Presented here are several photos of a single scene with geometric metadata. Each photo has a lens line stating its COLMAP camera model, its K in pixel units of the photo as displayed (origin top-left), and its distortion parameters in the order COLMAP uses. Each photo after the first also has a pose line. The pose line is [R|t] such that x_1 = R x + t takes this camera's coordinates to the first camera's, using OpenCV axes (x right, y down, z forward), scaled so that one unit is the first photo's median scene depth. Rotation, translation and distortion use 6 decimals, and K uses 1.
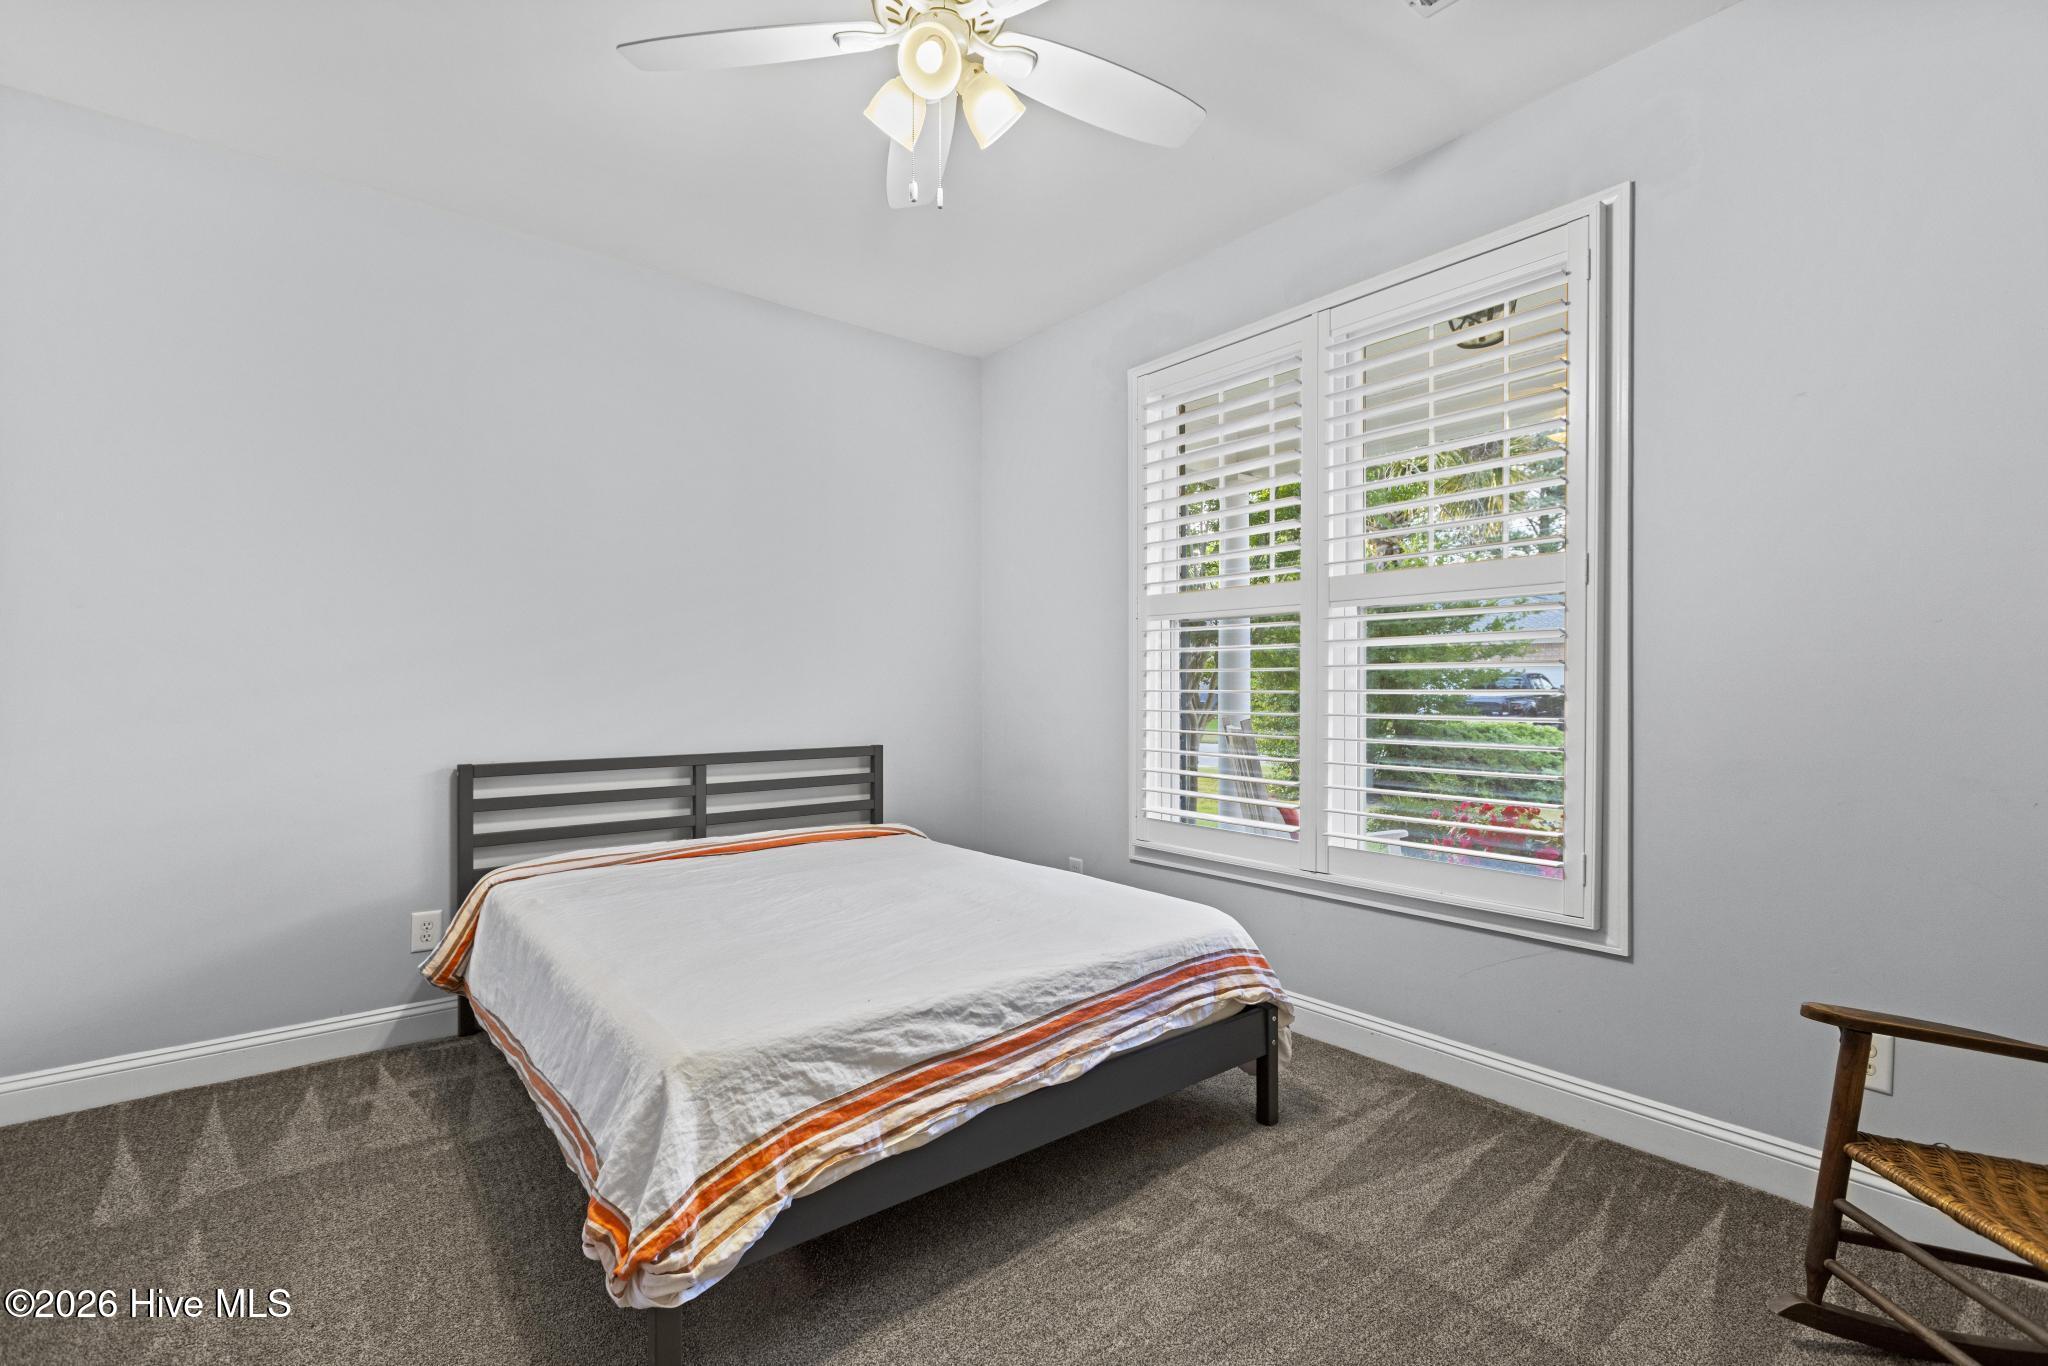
lens RADIAL K [[907.7, 0, 1028.1], [0, 907.7, 694.1], [0, 0, 1]] dist [0.005939, -0.000039]
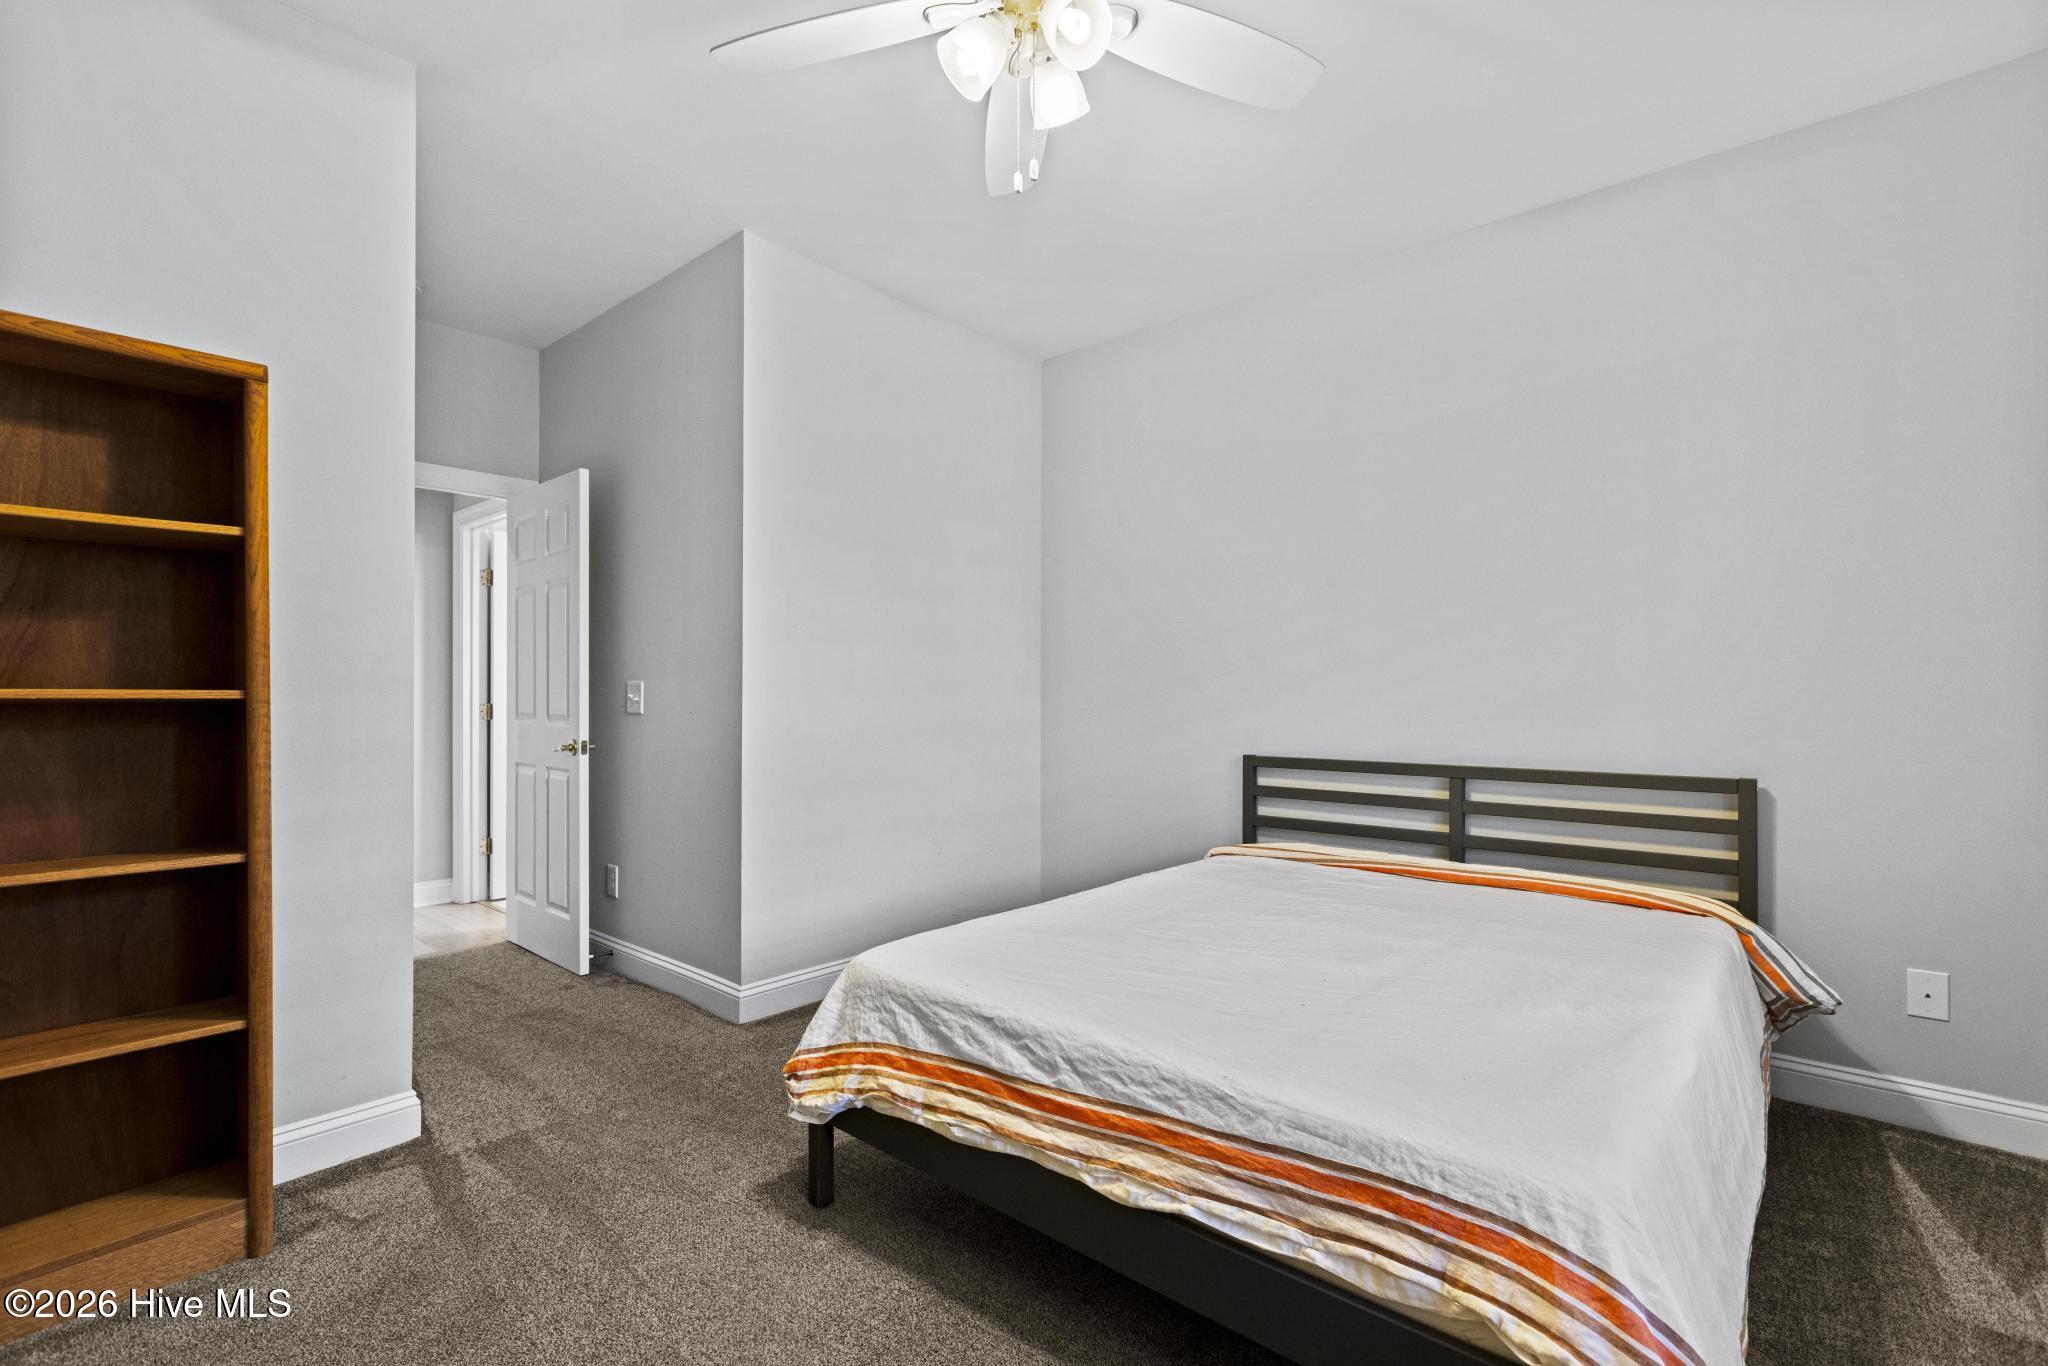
lens RADIAL K [[907.7, 0, 1028.1], [0, 907.7, 694.1], [0, 0, 1]] dist [0.005939, -0.000039]
pose [[0.187107, 0.001621, -0.982338, 0.779673], [-0.007262, 0.999974, 0.000267, -0.000787], [0.982313, 0.007083, 0.187114, 0.777914]]
